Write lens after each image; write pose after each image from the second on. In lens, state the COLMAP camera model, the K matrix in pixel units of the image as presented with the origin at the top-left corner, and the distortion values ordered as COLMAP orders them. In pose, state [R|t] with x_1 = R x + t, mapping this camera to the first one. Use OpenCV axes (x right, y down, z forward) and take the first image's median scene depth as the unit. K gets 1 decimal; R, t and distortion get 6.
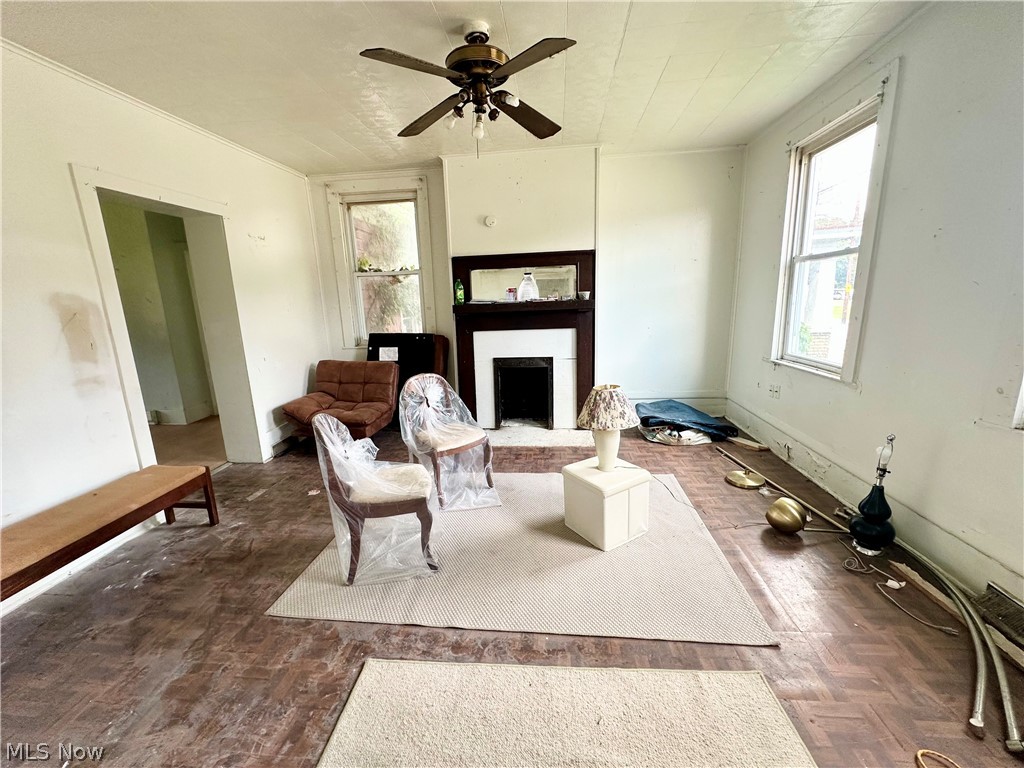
lens RADIAL K [[405.6, 0, 511.7], [0, 405.6, 380.6], [0, 0, 1]] dist [0.000430, -0.000048]
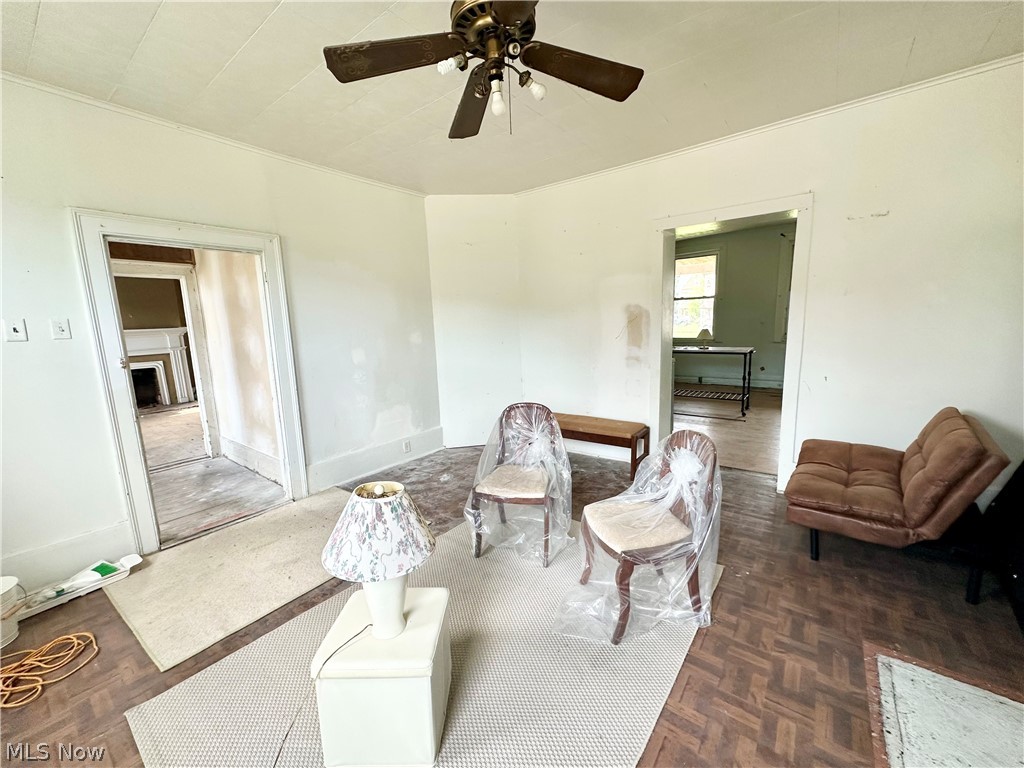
lens RADIAL K [[405.6, 0, 510.9], [0, 405.6, 386.1], [0, 0, 1]] dist [0.000430, -0.000048]
pose [[-0.526583, 0.182070, -0.830398, 0.597609], [-0.129720, 0.948150, 0.290147, -0.309378], [0.840169, 0.260505, -0.475661, 1.433821]]
